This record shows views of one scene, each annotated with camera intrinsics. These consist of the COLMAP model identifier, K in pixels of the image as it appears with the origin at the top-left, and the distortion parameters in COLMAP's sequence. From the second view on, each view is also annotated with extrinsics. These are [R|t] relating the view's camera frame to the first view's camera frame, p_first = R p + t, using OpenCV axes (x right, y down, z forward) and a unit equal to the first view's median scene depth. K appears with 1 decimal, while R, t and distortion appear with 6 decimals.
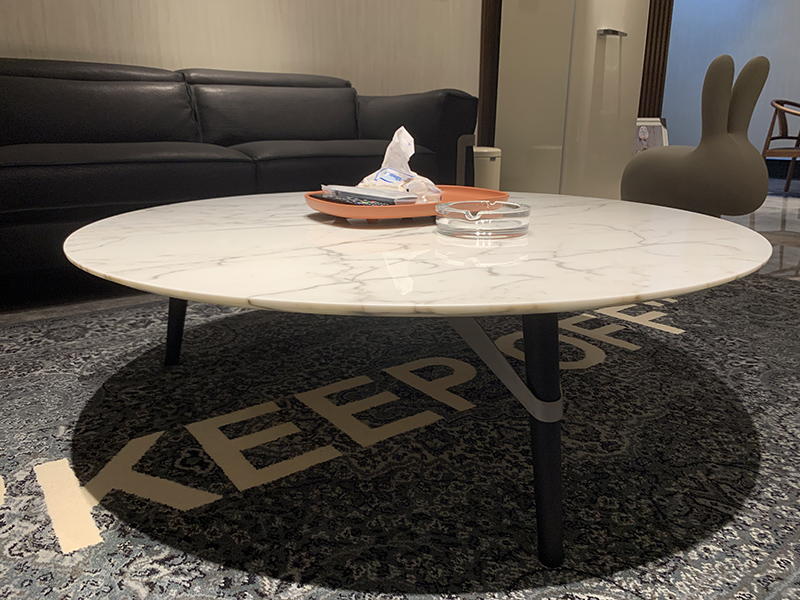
lens RADIAL K [[630.5, 0, 396.2], [0, 630.5, 283.2], [0, 0, 1]] dist [0.002507, -0.000457]
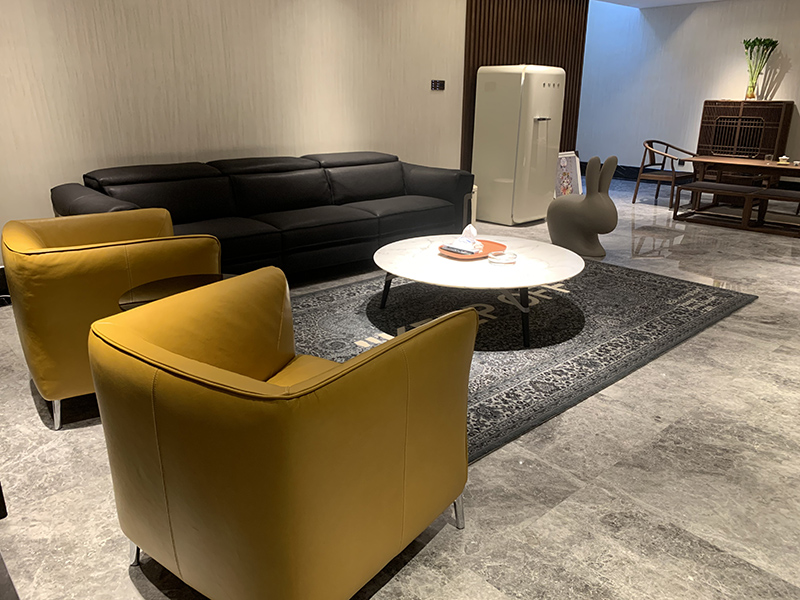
lens RADIAL K [[617.5, 0, 400.0], [0, 617.5, 300.0], [0, 0, 1]] dist [0.020384, -0.032533]
pose [[0.994802, -0.027986, 0.097902, -0.472051], [0.021011, 0.997215, 0.071563, -0.083047], [-0.099632, -0.069134, 0.992620, -1.421139]]
